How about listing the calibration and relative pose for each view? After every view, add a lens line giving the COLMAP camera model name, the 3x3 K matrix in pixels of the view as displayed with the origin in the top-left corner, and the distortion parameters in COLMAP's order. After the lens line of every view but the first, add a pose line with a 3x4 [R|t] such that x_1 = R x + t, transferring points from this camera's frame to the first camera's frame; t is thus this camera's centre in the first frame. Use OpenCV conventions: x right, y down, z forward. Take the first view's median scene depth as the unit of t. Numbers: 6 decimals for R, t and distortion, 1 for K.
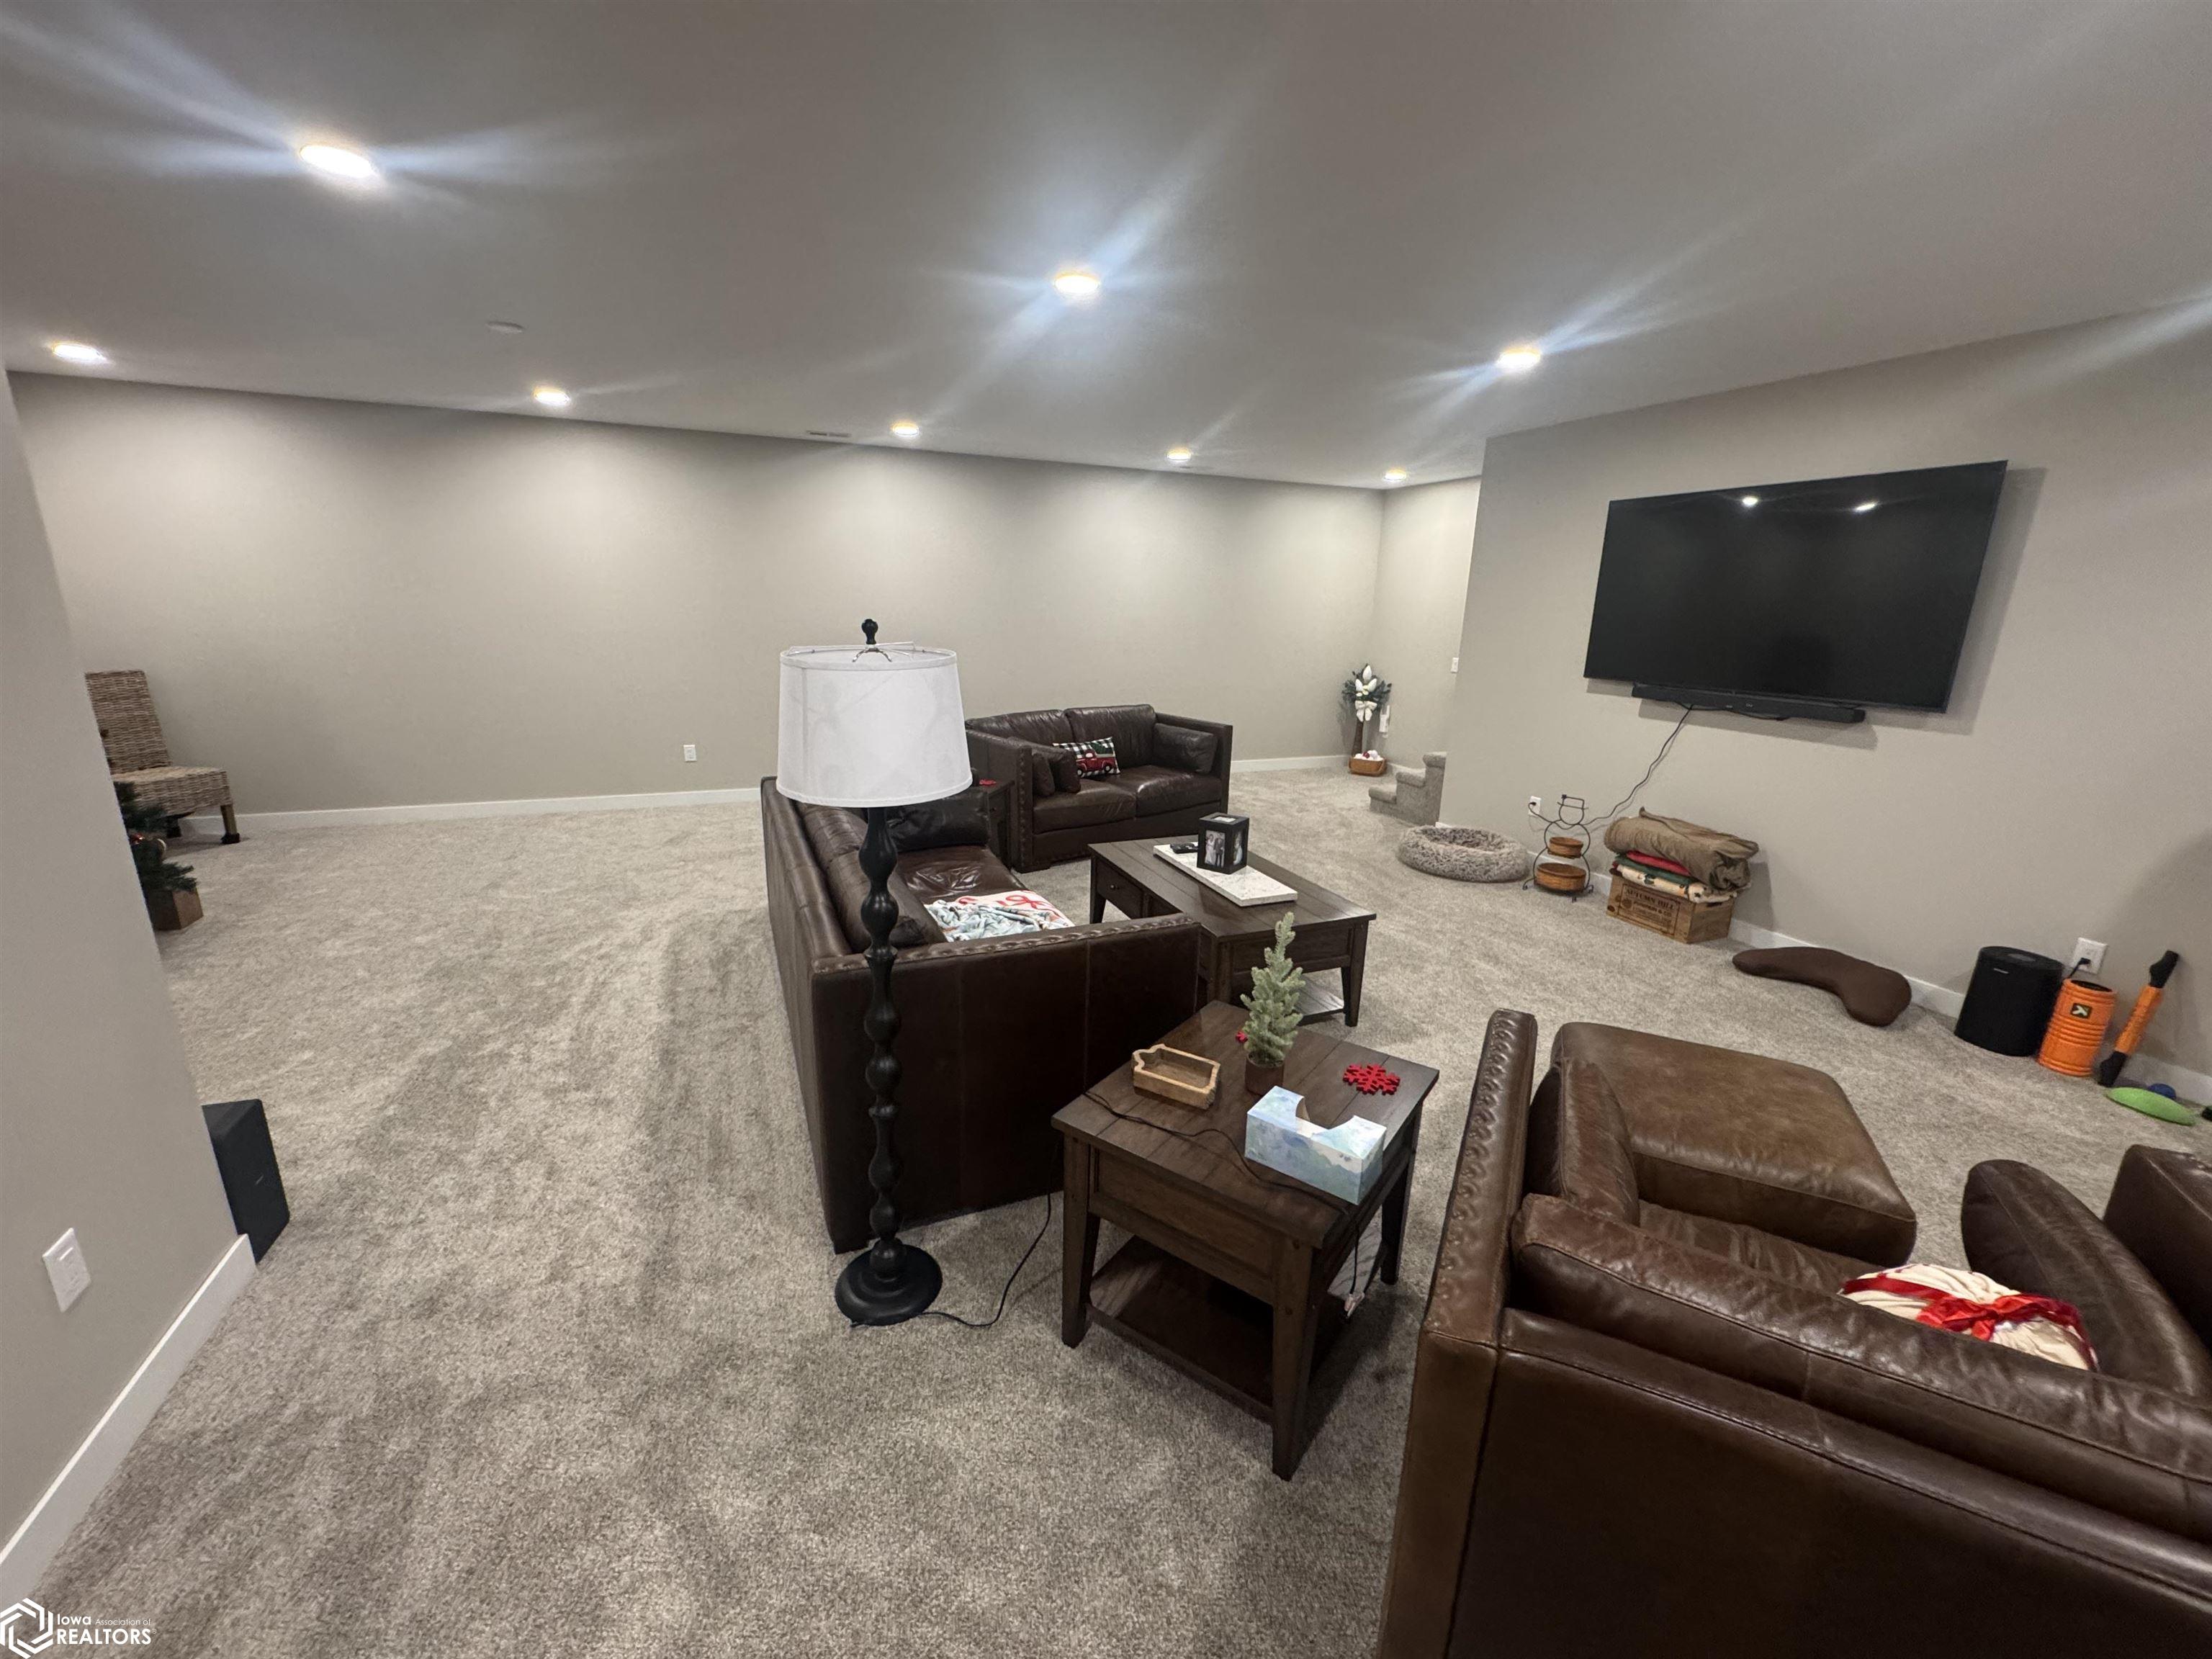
lens RADIAL K [[880.4, 0, 1094.7], [0, 880.4, 836.1], [0, 0, 1]] dist [-0.003036, 0.000017]
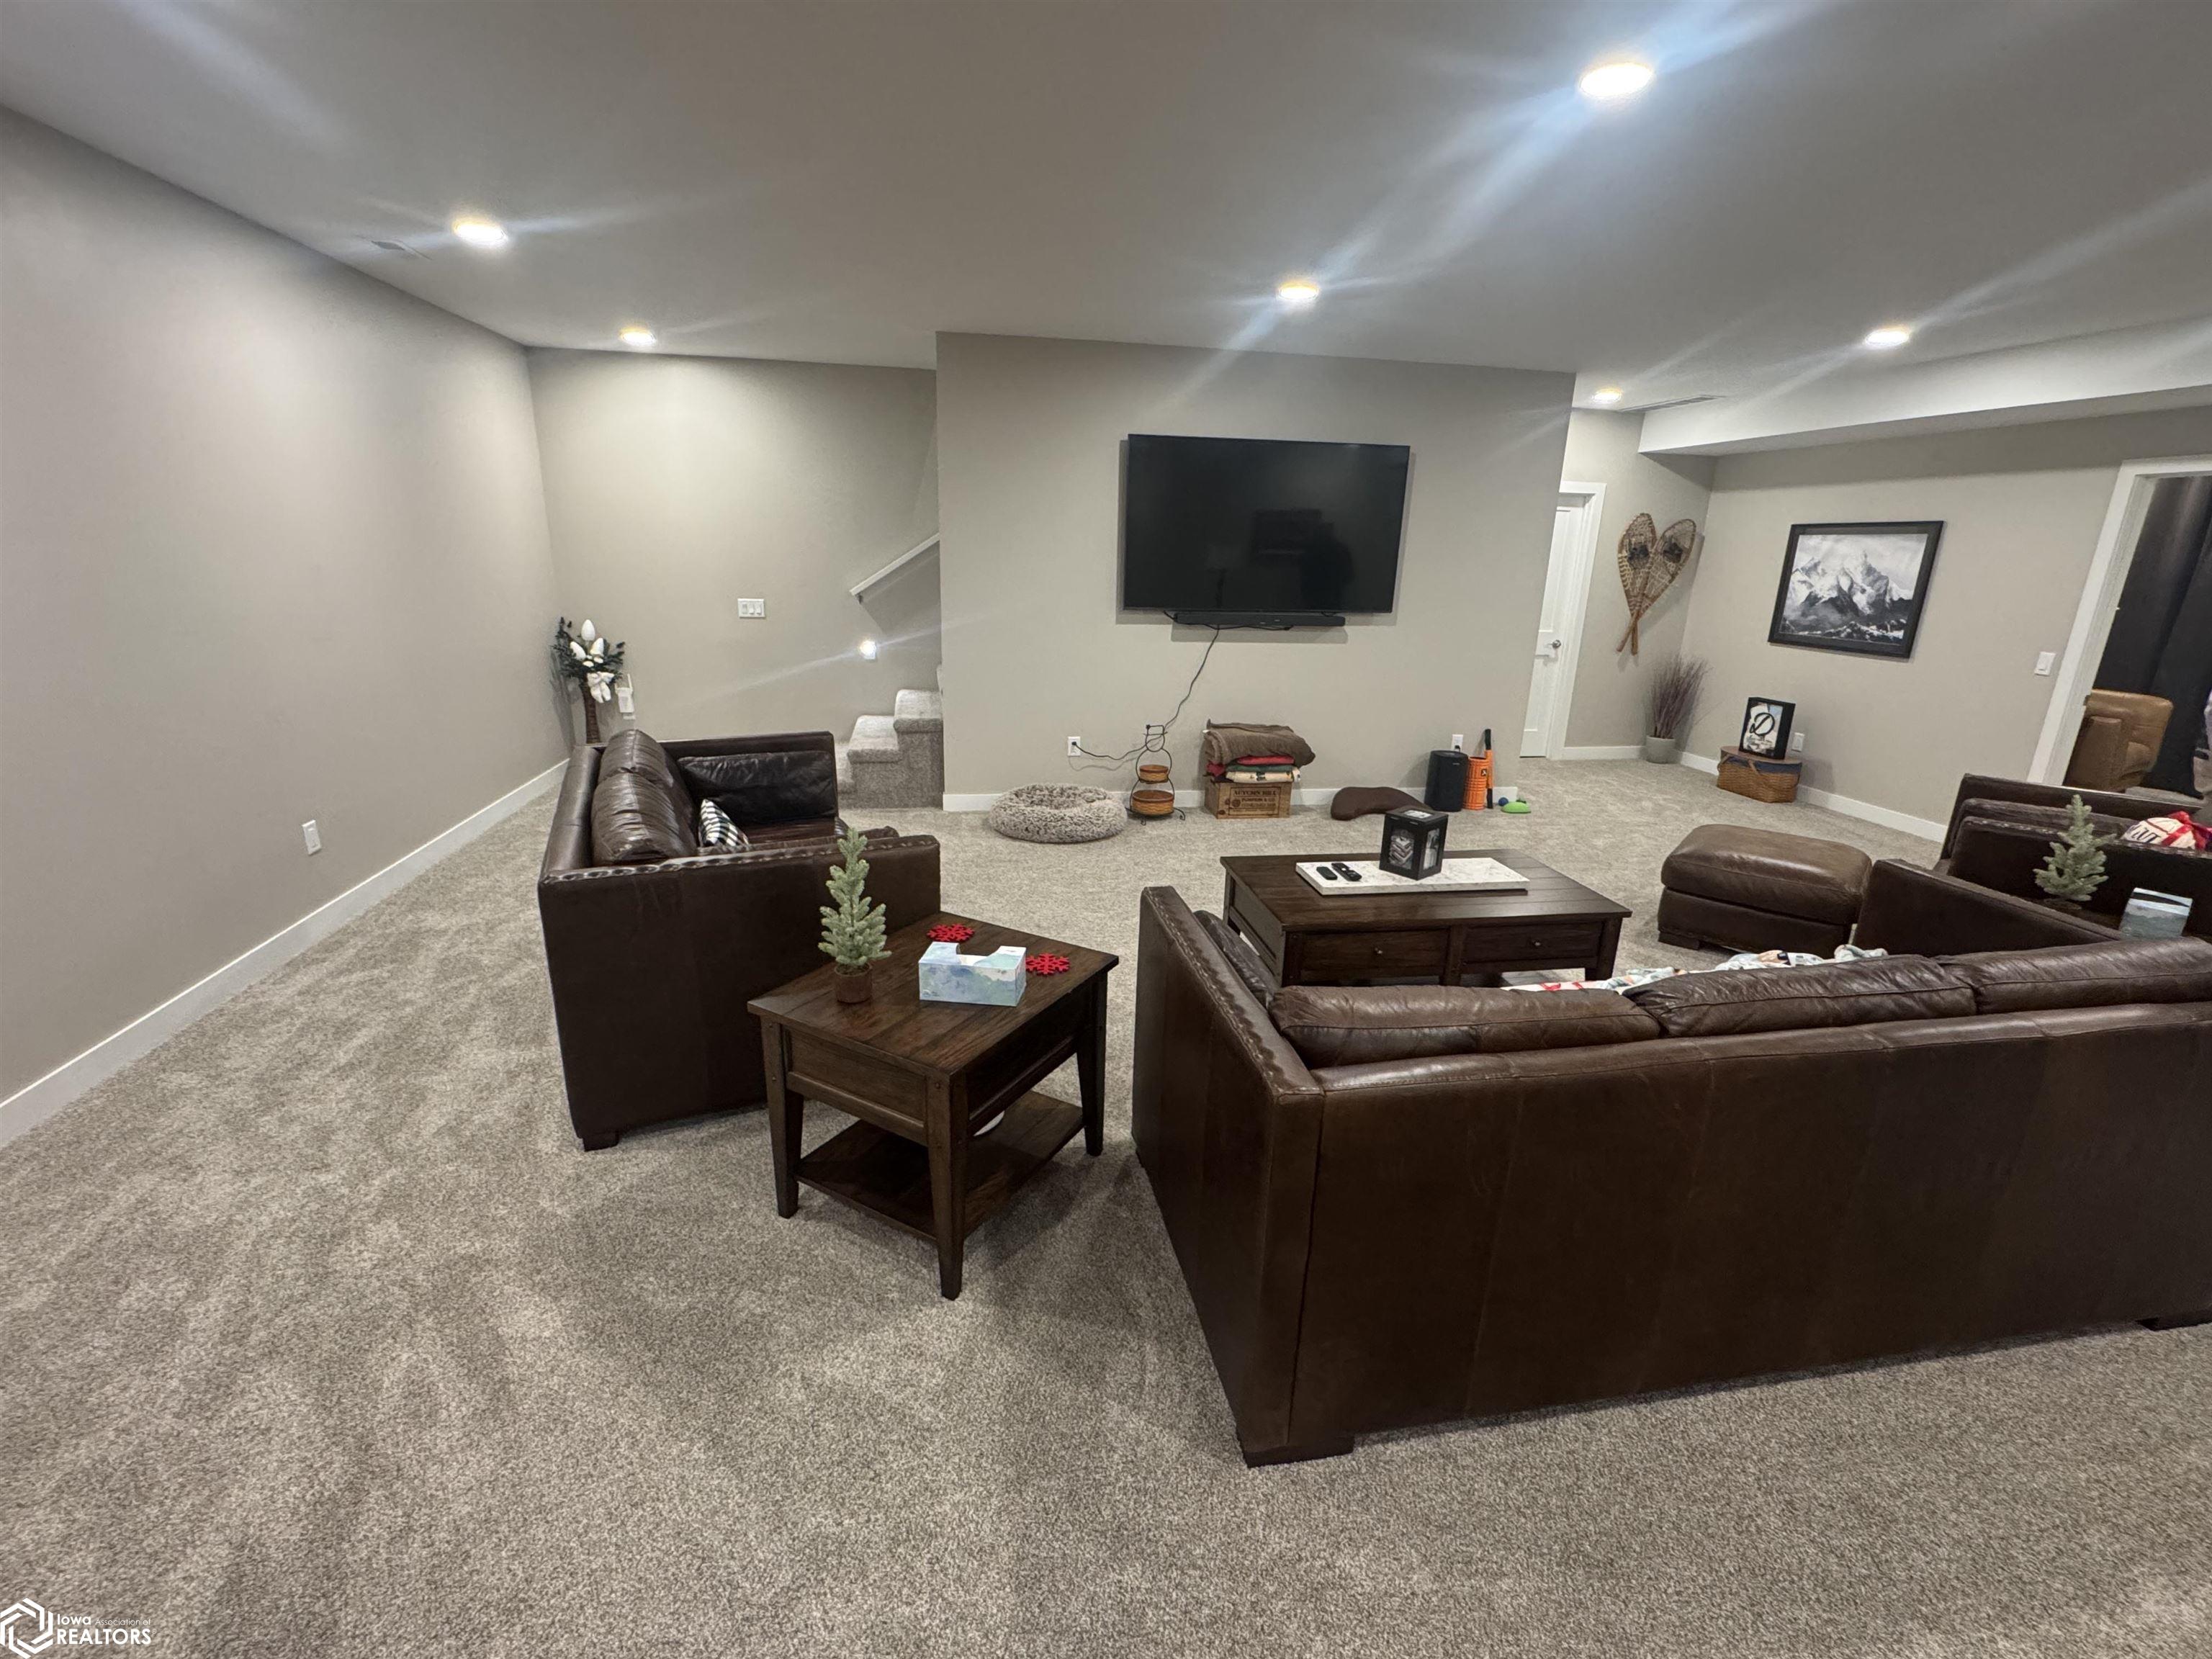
lens RADIAL K [[965.3, 0, 1091.2], [0, 965.3, 813.8], [0, 0, 1]] dist [-0.003714, -0.000031]
pose [[0.237983, -0.294650, 0.925497, -0.652732], [0.238469, 0.941433, 0.238403, -0.274590], [-0.941539, 0.163966, 0.294310, 0.872620]]
